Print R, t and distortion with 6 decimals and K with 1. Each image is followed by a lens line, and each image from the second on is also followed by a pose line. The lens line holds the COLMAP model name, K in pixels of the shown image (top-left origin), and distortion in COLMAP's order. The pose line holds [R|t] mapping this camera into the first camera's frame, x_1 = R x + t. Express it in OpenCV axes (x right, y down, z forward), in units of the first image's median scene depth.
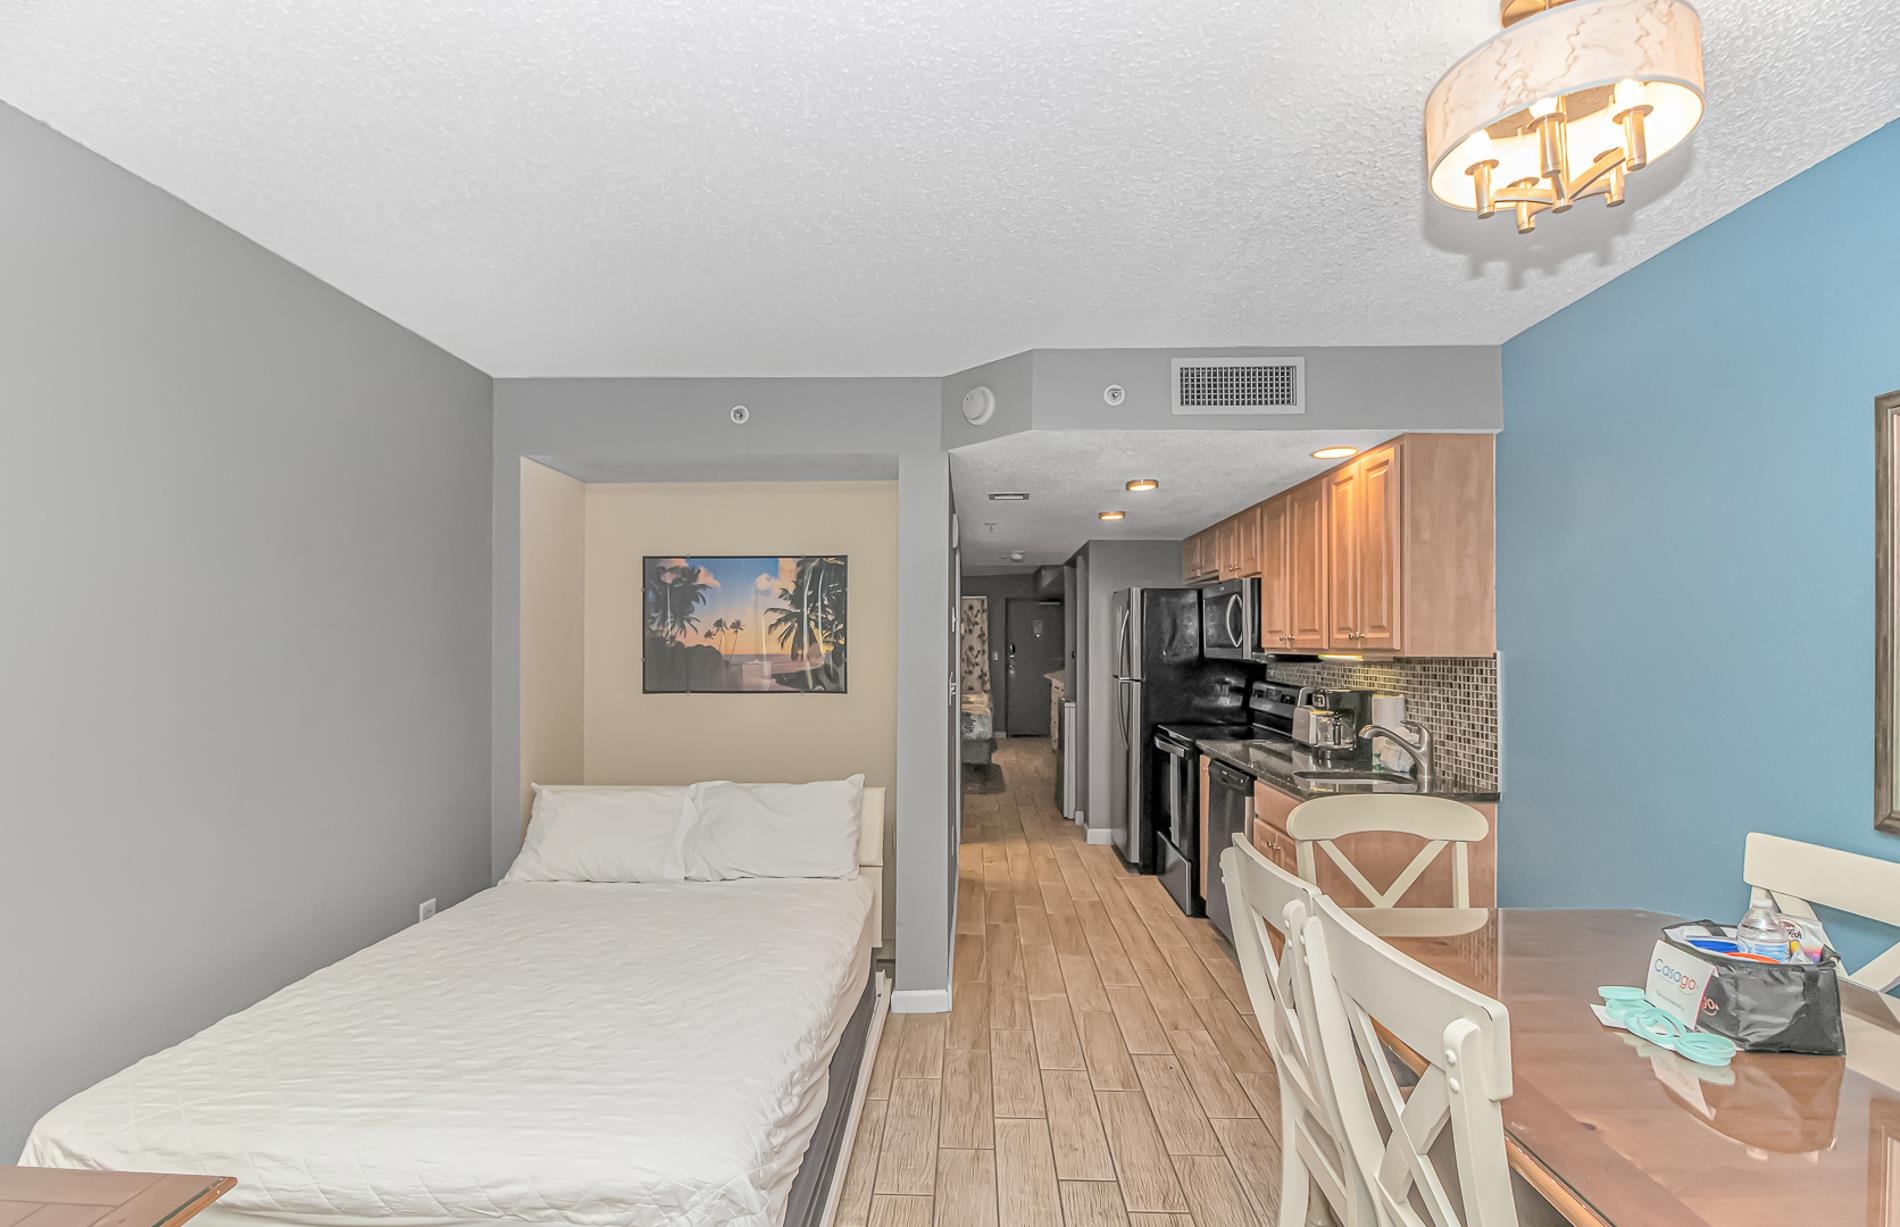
lens RADIAL K [[895.2, 0, 943.7], [0, 895.2, 634.6], [0, 0, 1]] dist [-0.012390, -0.003783]
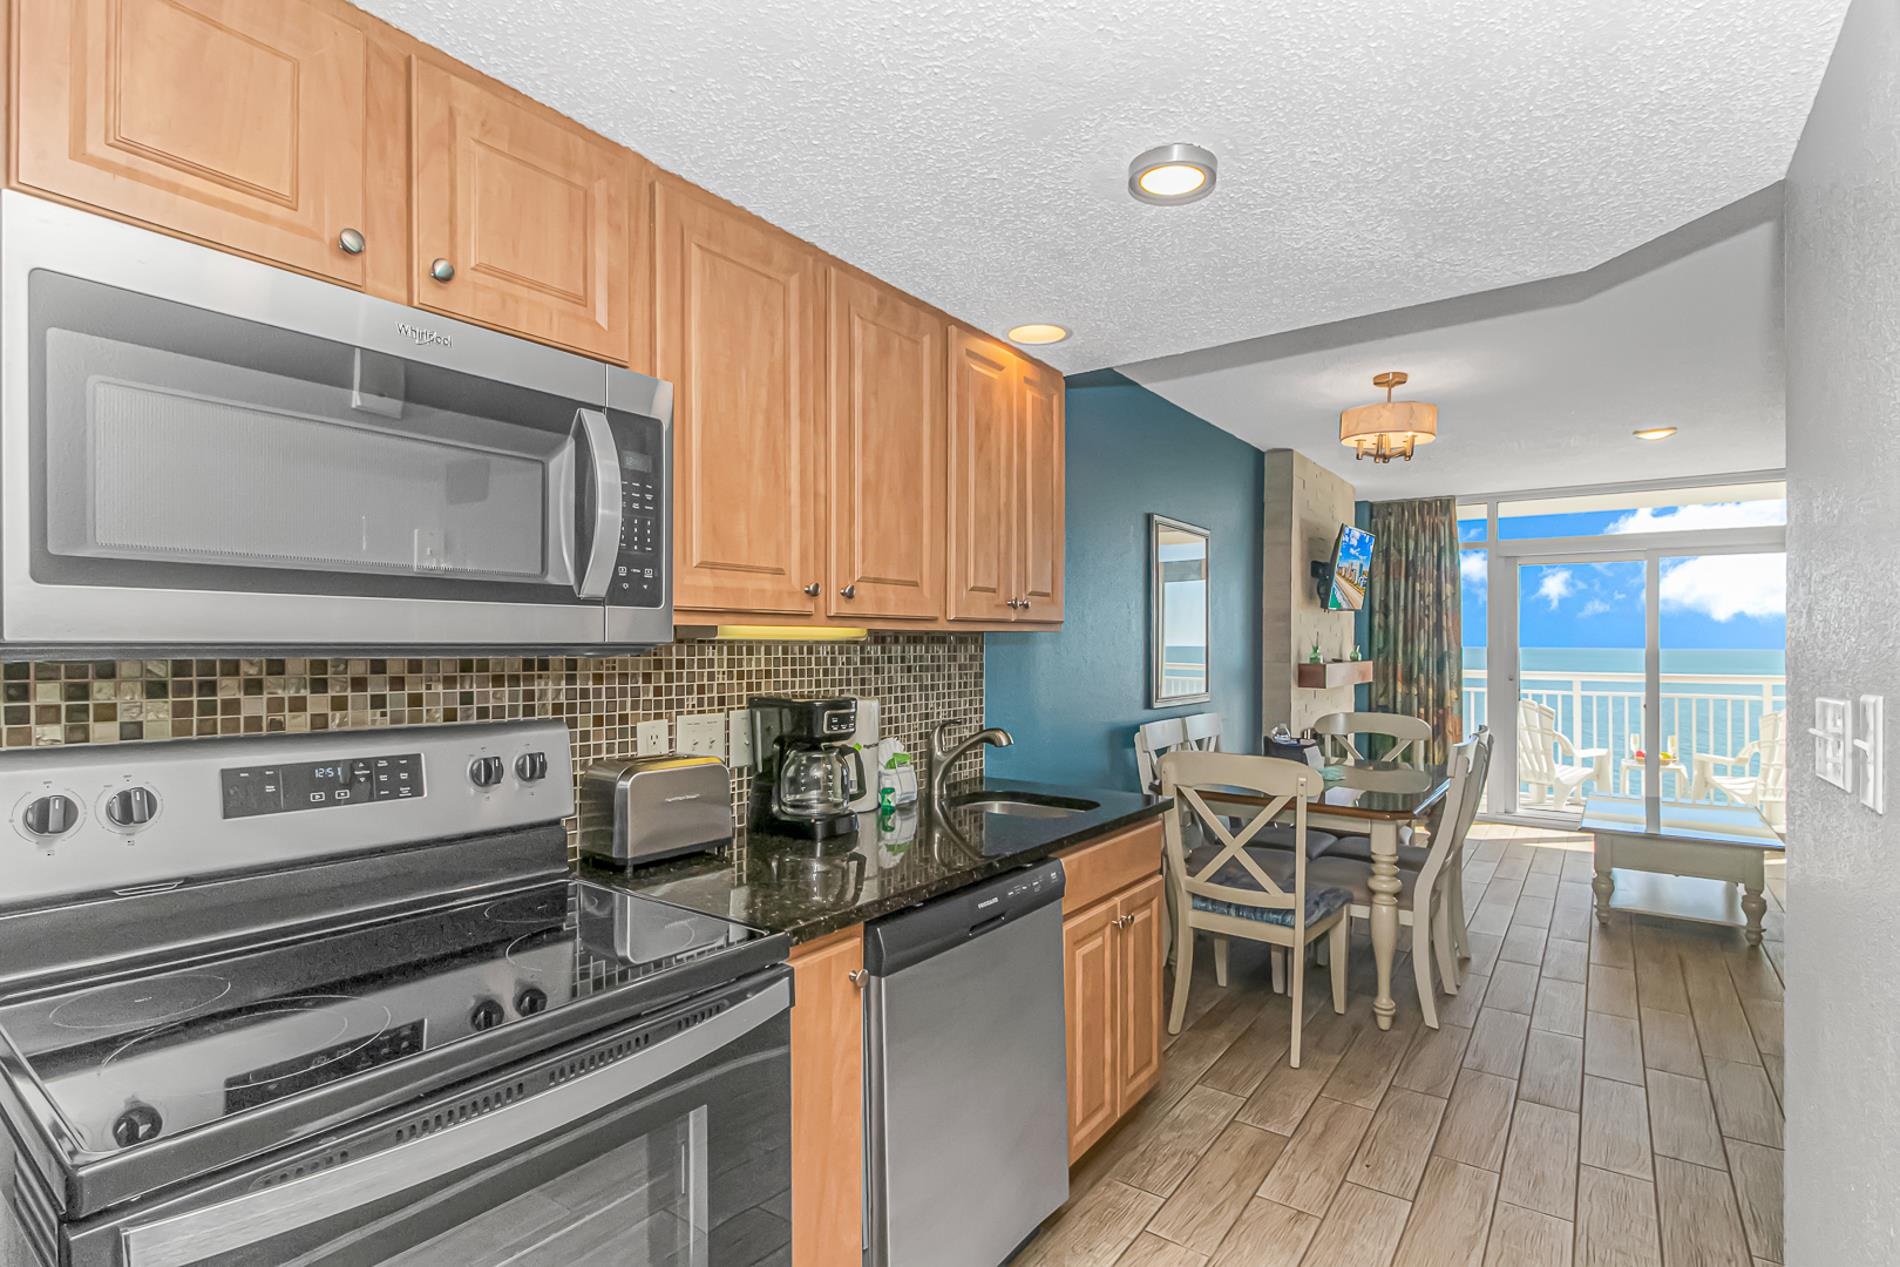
lens RADIAL K [[907.5, 0, 947.6], [0, 907.5, 631.5], [0, 0, 1]] dist [-0.017806, -0.000715]
pose [[-0.818753, -0.000066, 0.574145, 0.107570], [-0.004200, 0.999974, -0.005874, 0.032269], [-0.574130, -0.007221, -0.818732, 1.839619]]
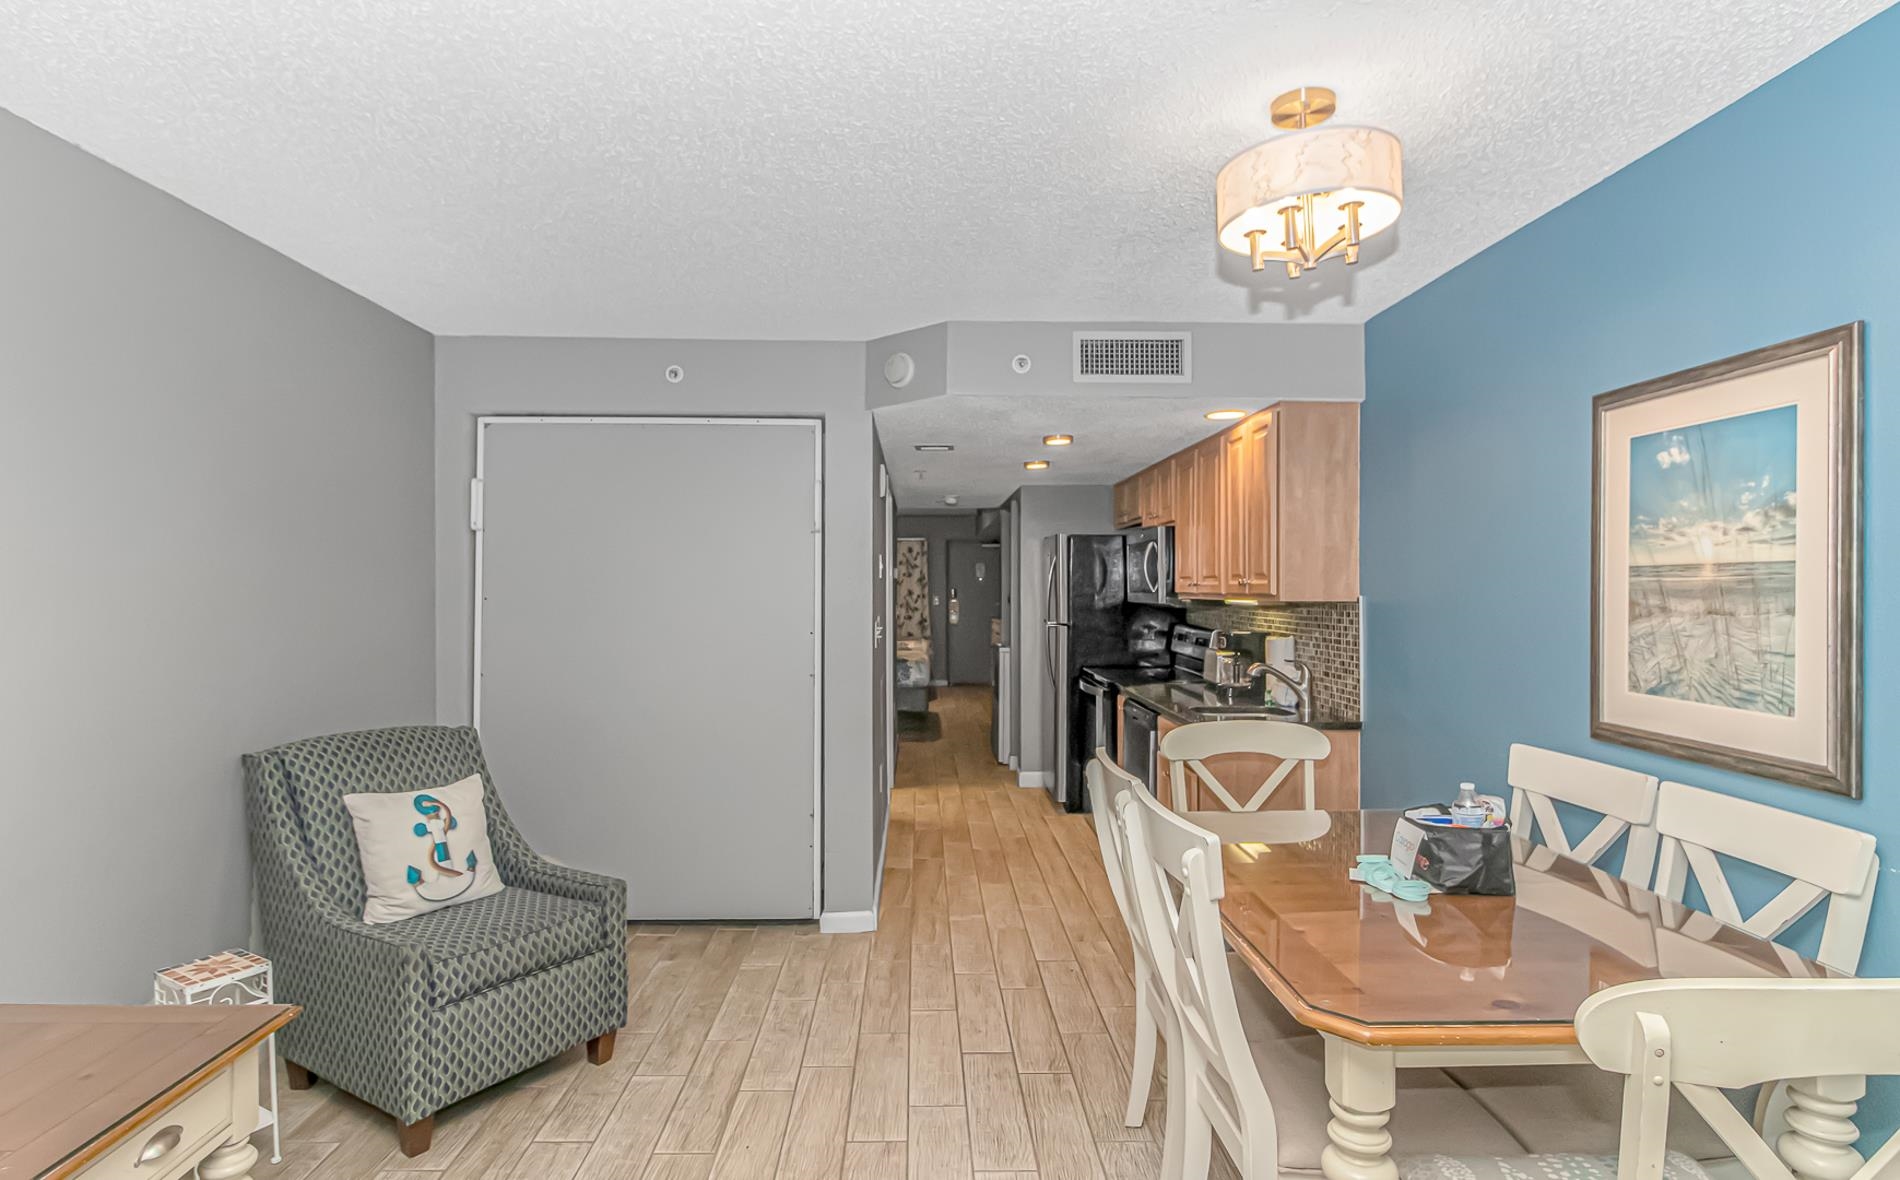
lens RADIAL K [[978.2, 0, 940.2], [0, 978.2, 594.7], [0, 0, 1]] dist [-0.008172, -0.002971]
pose [[0.998513, -0.002220, 0.054474, 0.025093], [0.001236, 0.999835, 0.018106, -0.006162], [-0.054506, -0.018012, 0.998351, -0.200472]]
